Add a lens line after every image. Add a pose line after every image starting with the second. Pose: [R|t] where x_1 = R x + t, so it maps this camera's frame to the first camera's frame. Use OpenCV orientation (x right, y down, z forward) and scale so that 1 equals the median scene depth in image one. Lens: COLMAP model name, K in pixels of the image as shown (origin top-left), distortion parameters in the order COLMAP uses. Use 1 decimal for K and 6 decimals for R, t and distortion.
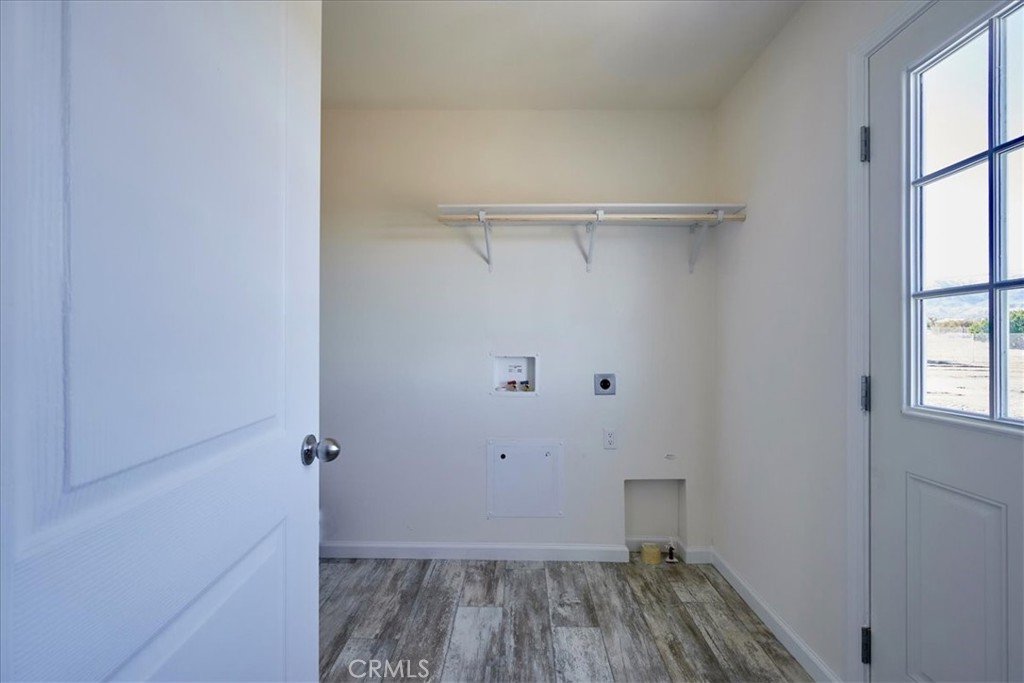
lens RADIAL K [[410.0, 0, 512.0], [0, 410.0, 341.5], [0, 0, 1]] dist [0.000931, 0.000110]
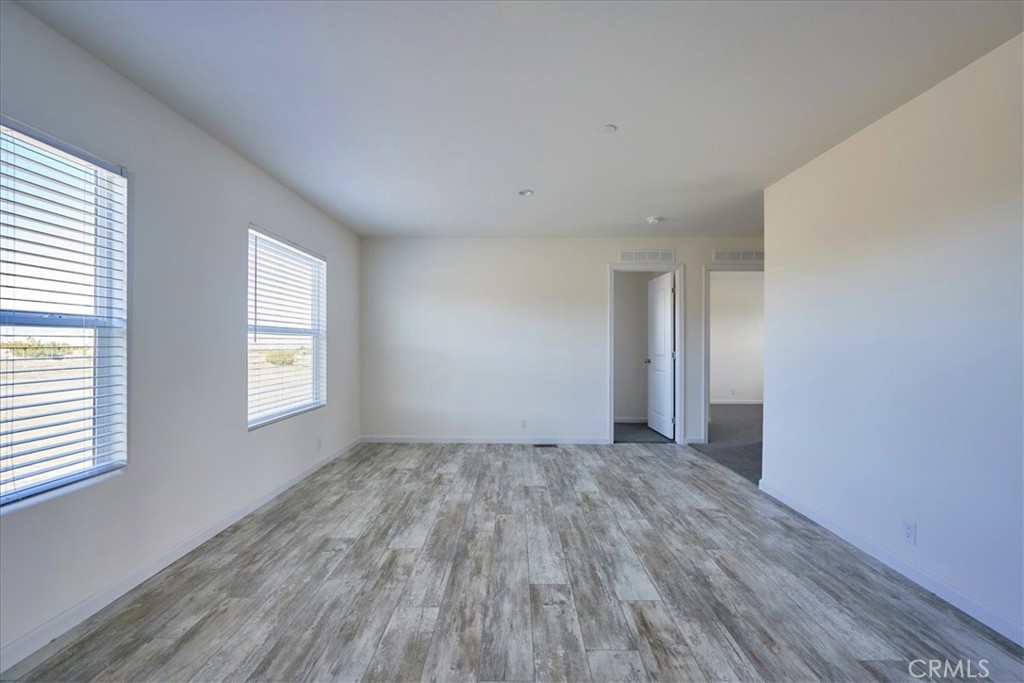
lens RADIAL K [[410.0, 0, 512.0], [0, 410.0, 341.5], [0, 0, 1]] dist [0.000931, 0.000110]
pose [[-0.999907, -0.005779, -0.012370, 0.259213], [-0.005766, 0.999983, -0.001133, -0.002390], [0.012376, -0.001061, -0.999923, 2.000842]]
